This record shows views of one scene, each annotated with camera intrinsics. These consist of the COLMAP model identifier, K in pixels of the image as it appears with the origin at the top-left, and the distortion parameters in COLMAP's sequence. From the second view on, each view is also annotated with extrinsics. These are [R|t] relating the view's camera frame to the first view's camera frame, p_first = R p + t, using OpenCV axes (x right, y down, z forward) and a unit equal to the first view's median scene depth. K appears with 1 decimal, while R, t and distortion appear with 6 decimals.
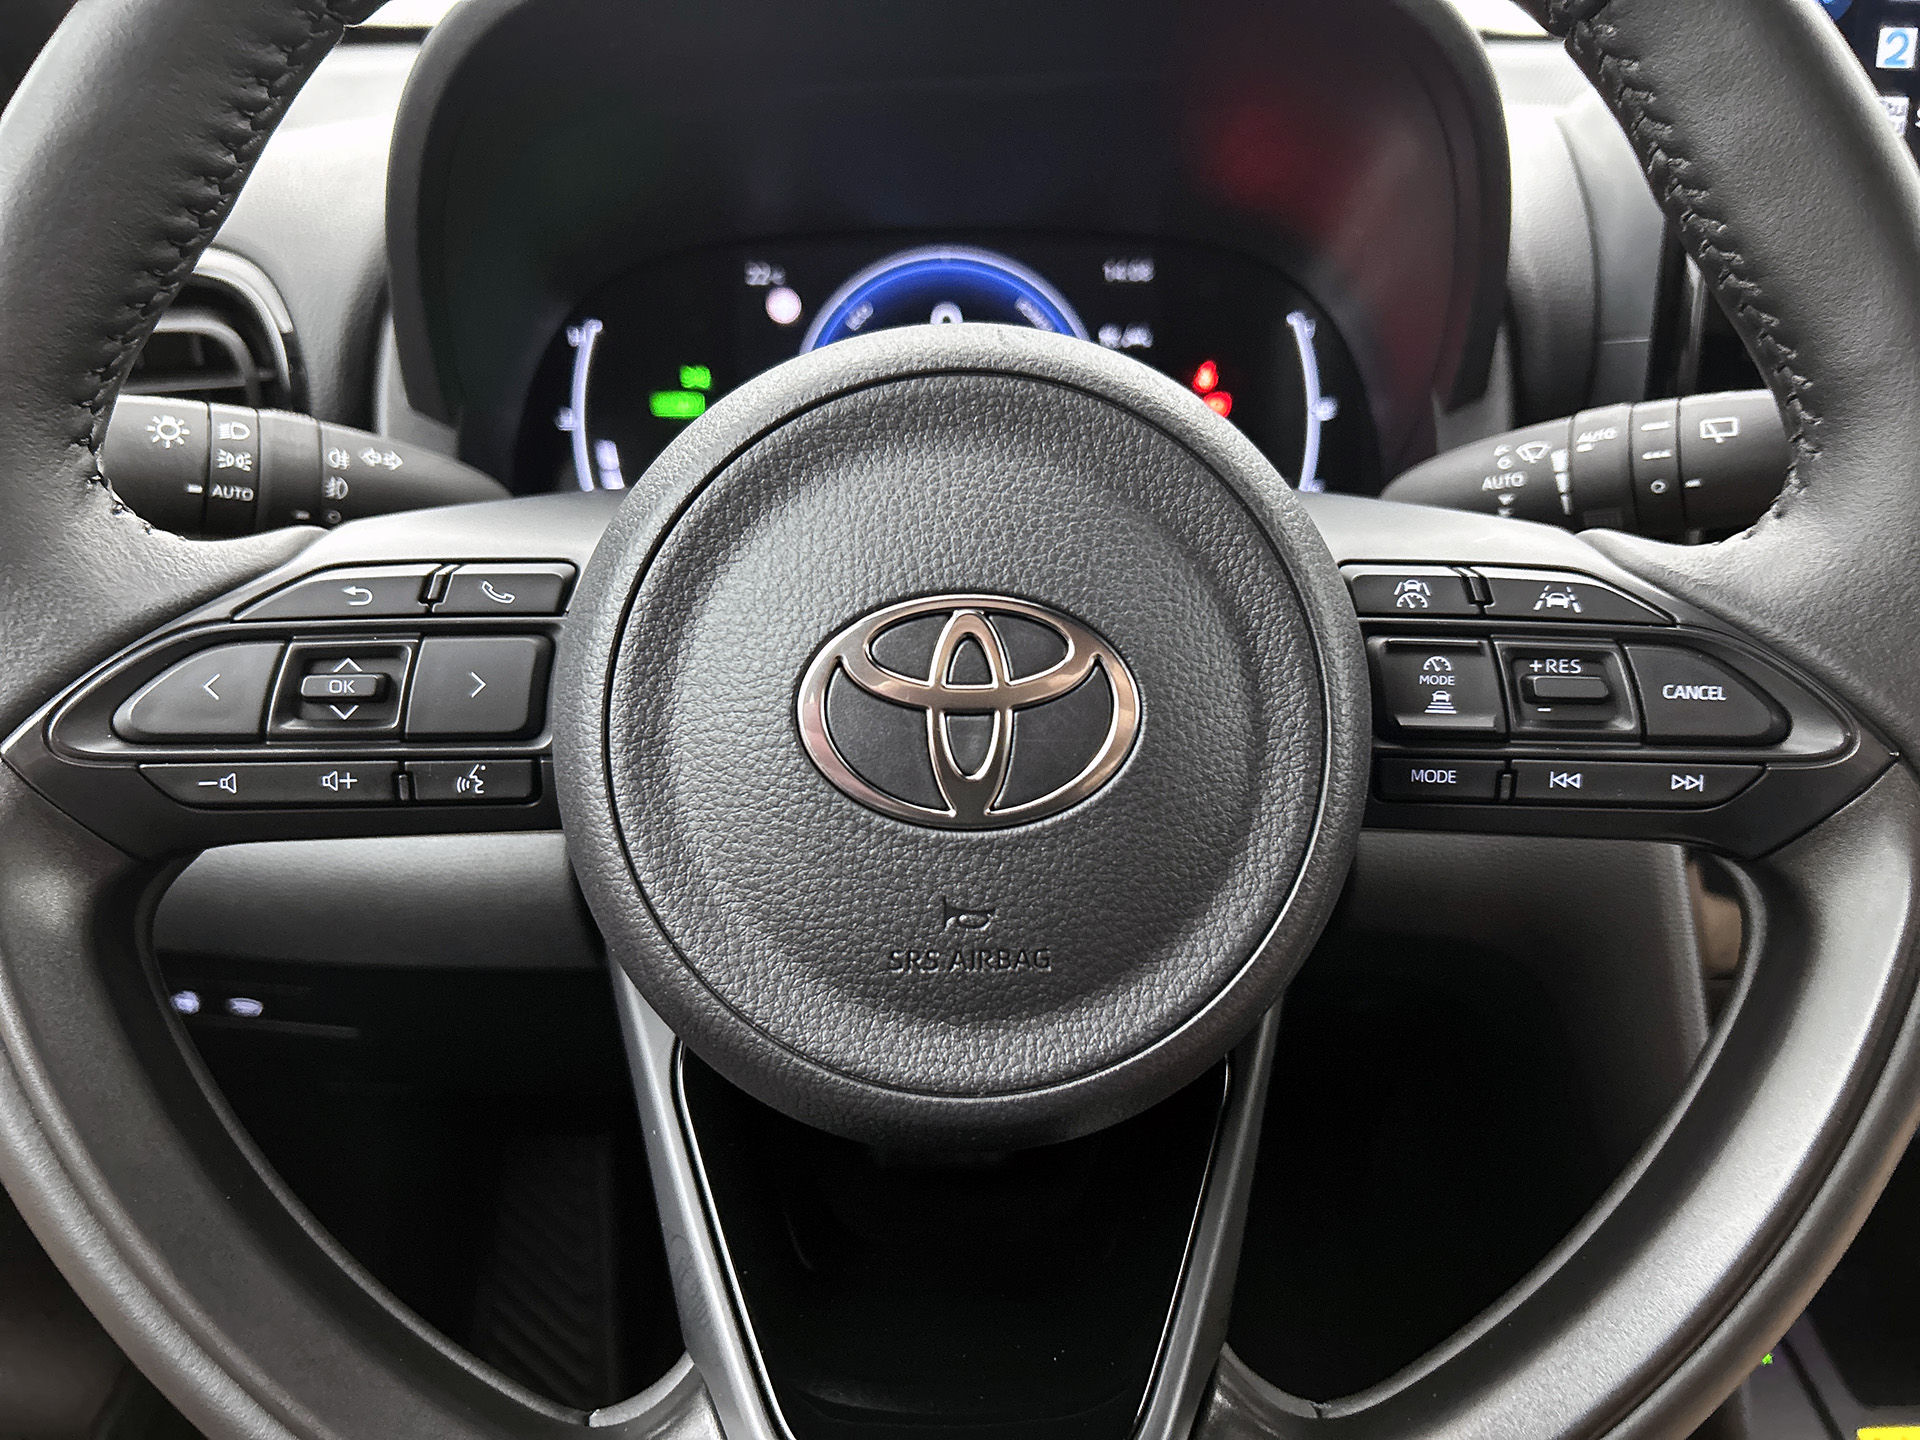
lens RADIAL K [[1449.6, 0, 963.9], [0, 1449.6, 722.9], [0, 0, 1]] dist [0.037717, -0.035398]
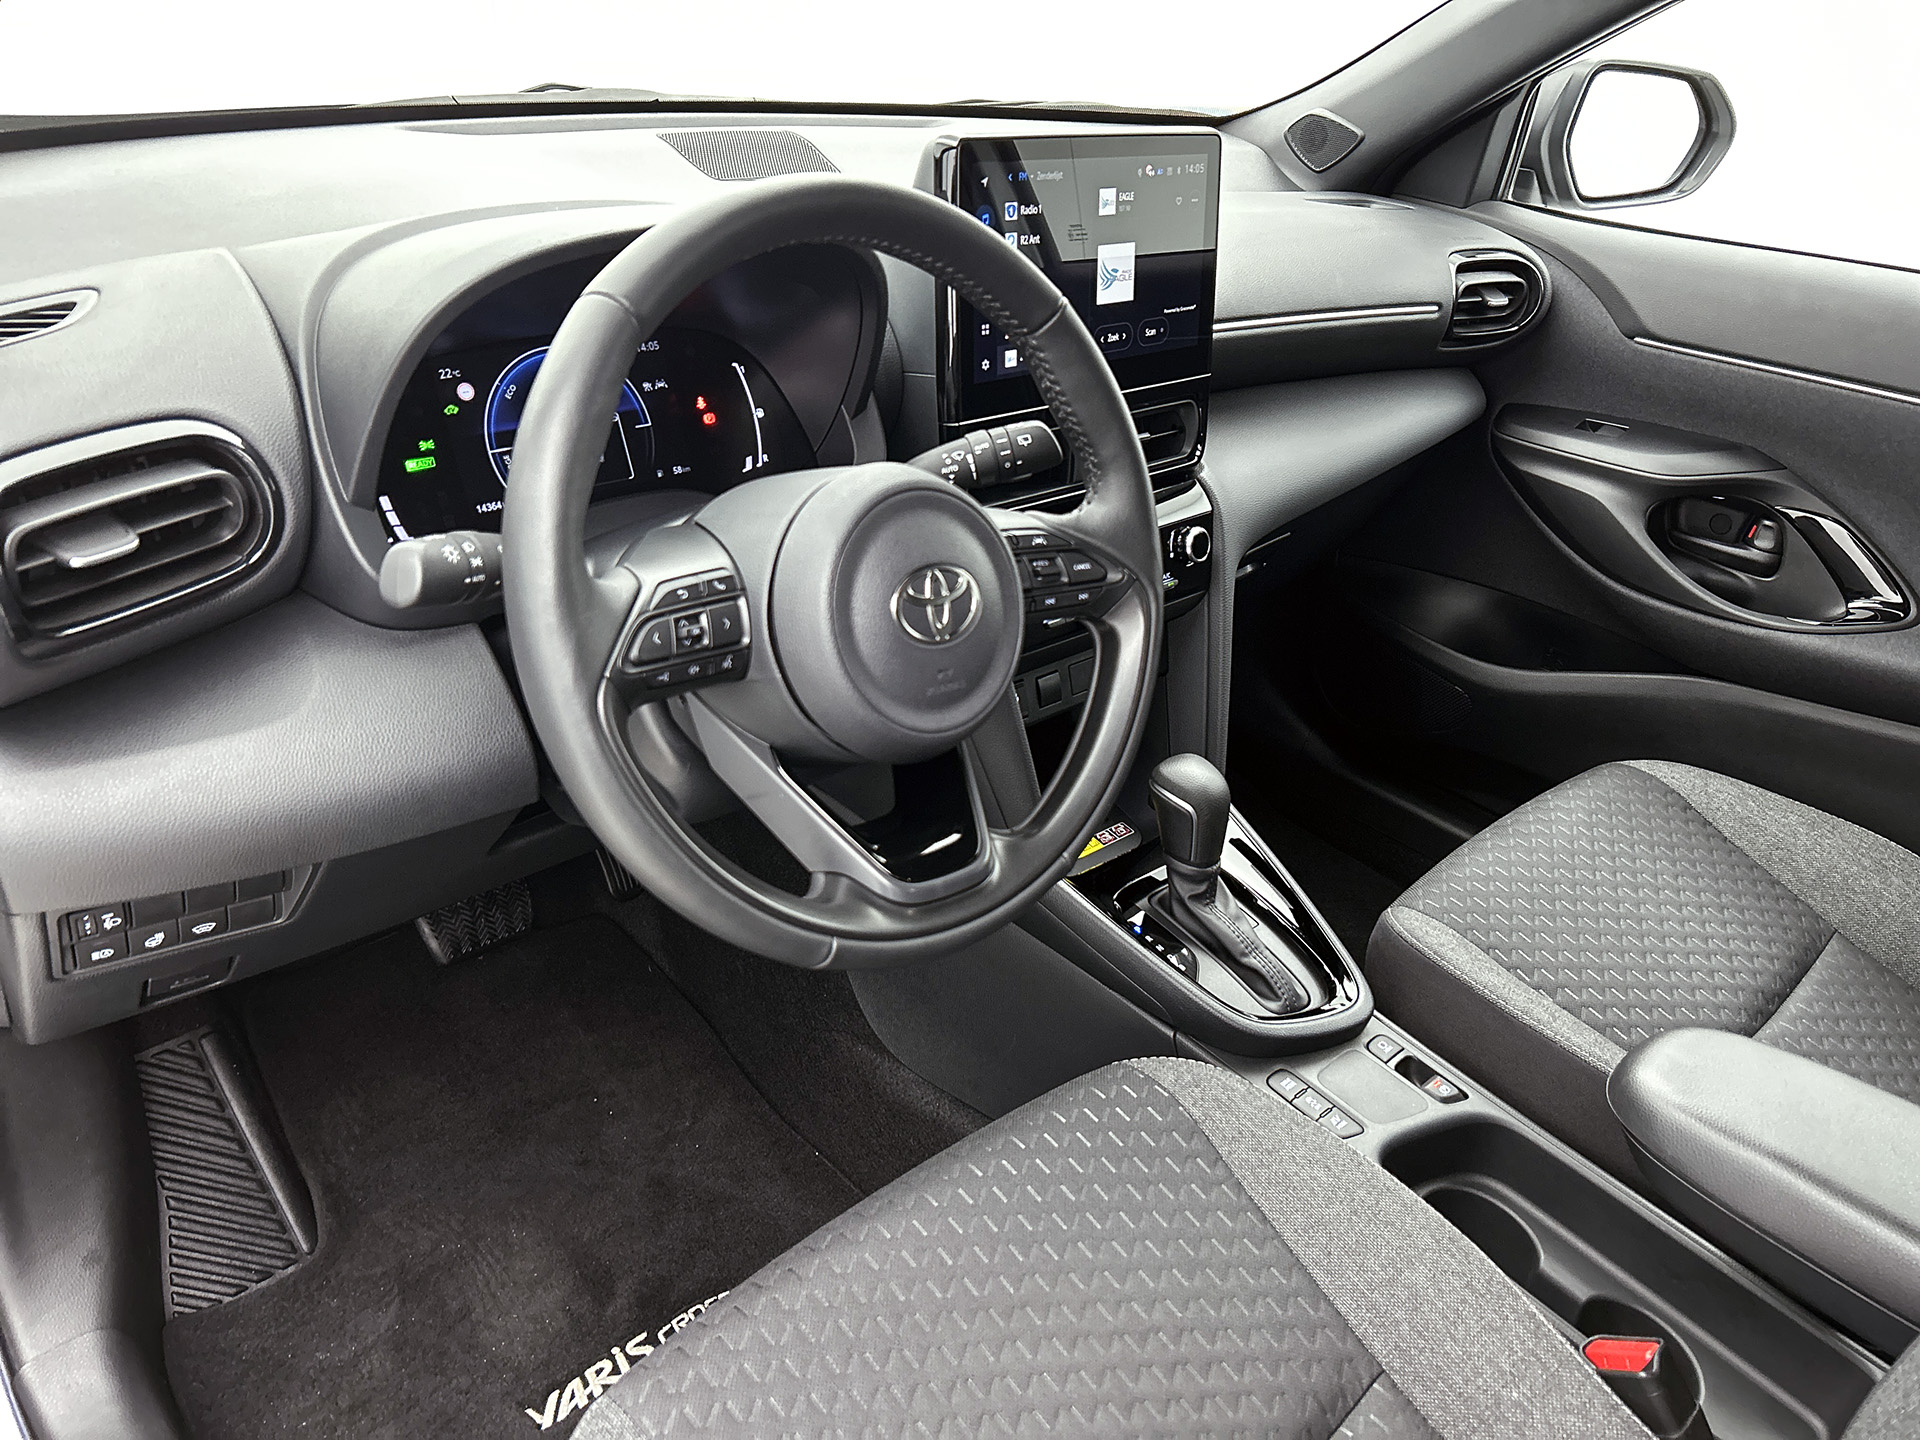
lens RADIAL K [[1449.6, 0, 972.1], [0, 1449.6, 714.3], [0, 0, 1]] dist [0.037717, -0.035398]
pose [[0.747730, -0.254168, 0.613432, -1.533156], [0.184127, 0.966977, 0.176216, -0.249593], [-0.637963, -0.018813, 0.769837, -1.136536]]
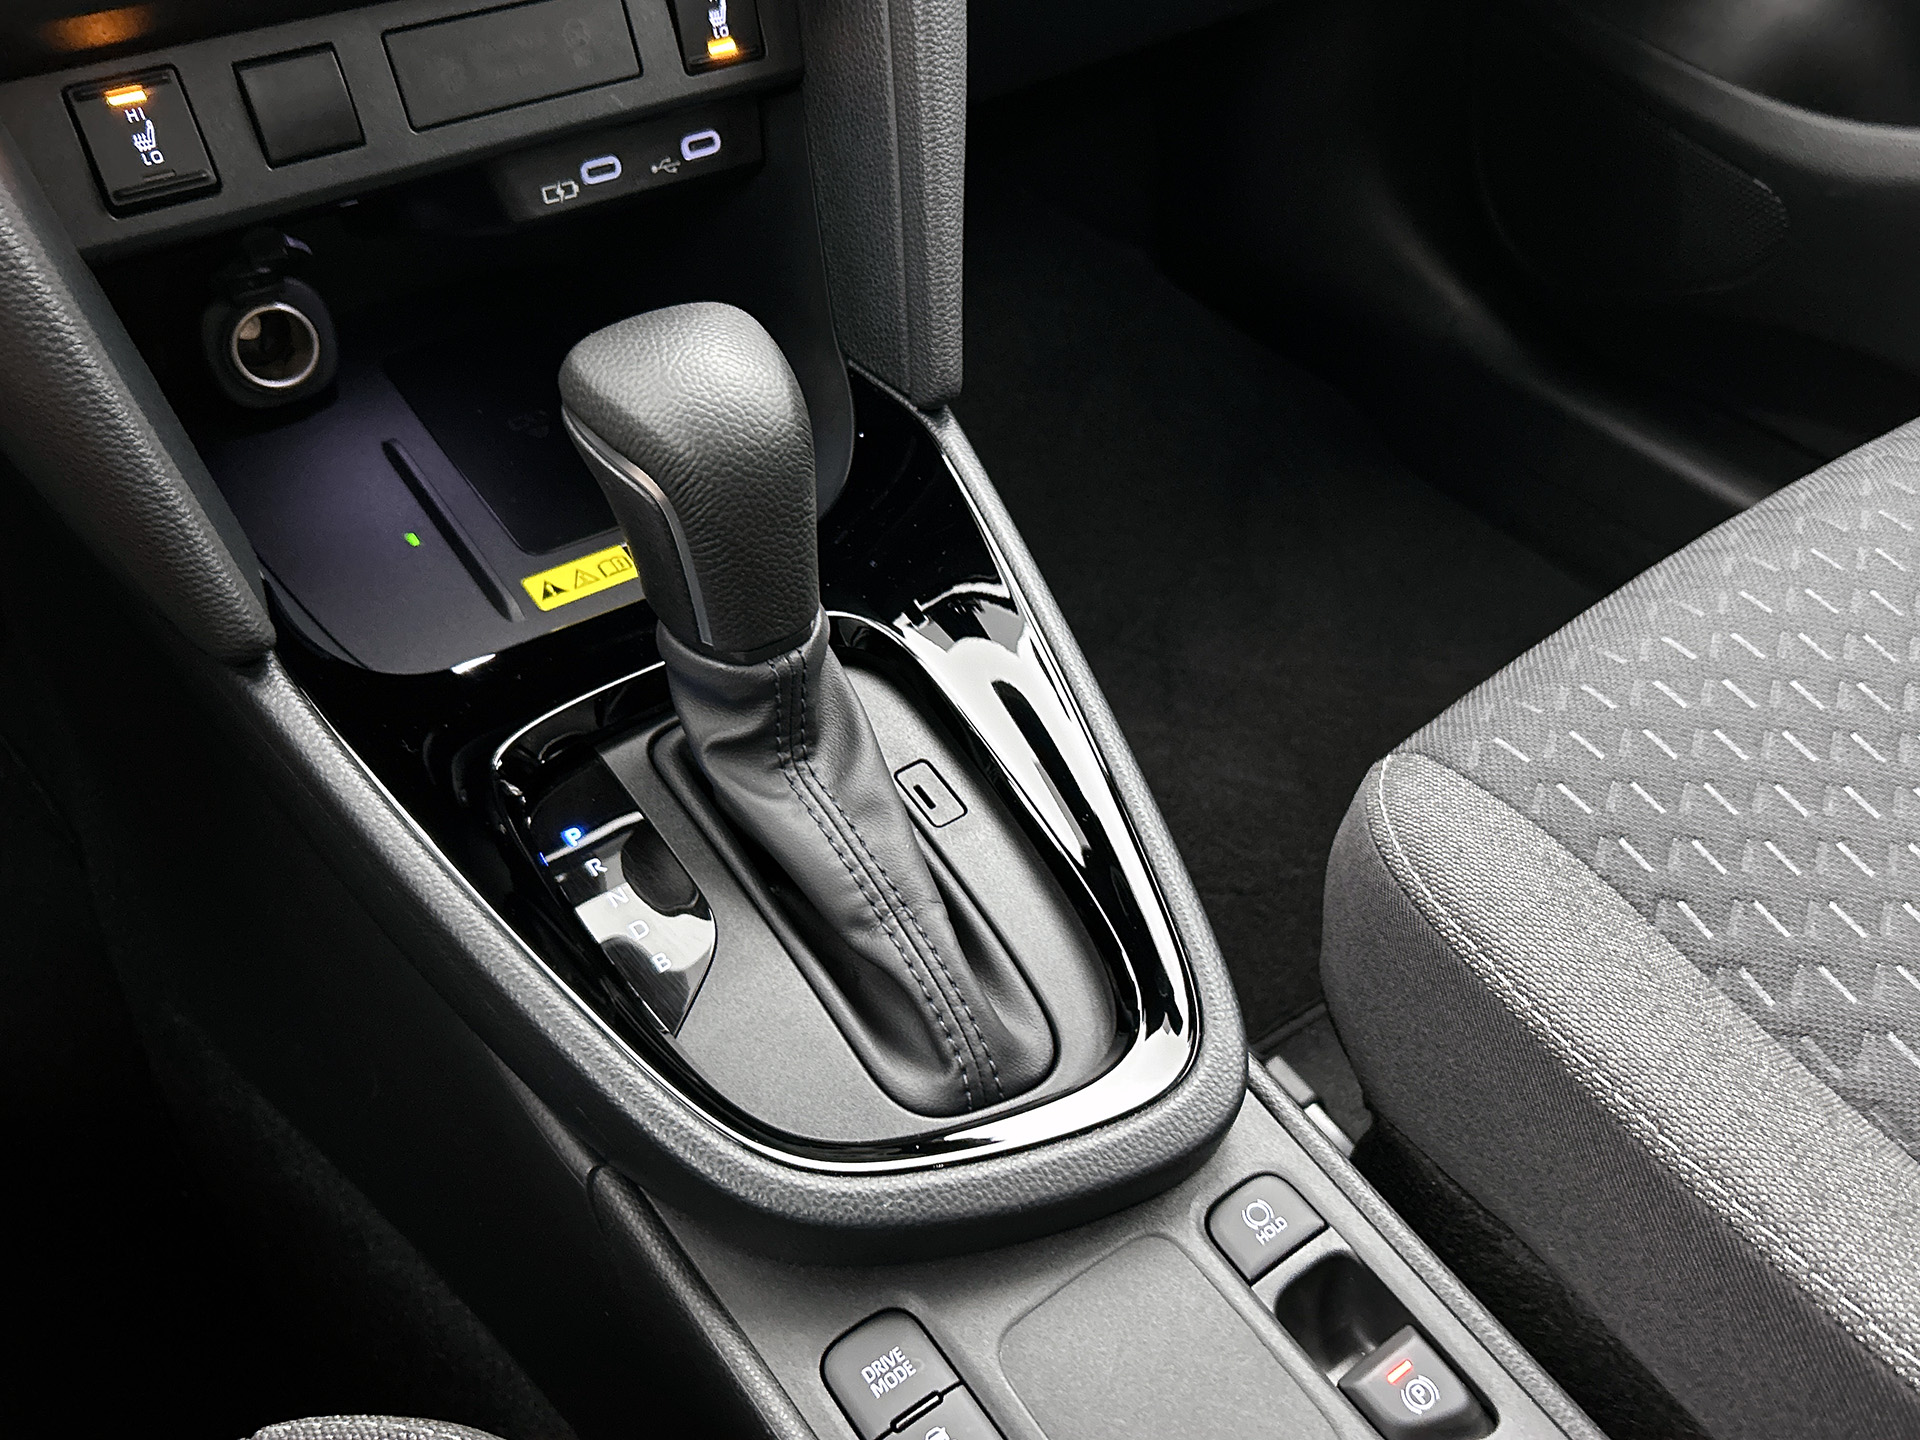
lens RADIAL K [[1665.4, 0, 960.1], [0, 1665.4, 702.6], [0, 0, 1]] dist [0.009851, 0.022407]
pose [[0.832832, -0.367468, 0.413955, 0.796994], [0.221117, 0.906452, 0.359794, 0.511604], [-0.507443, -0.208115, 0.836175, 0.154222]]
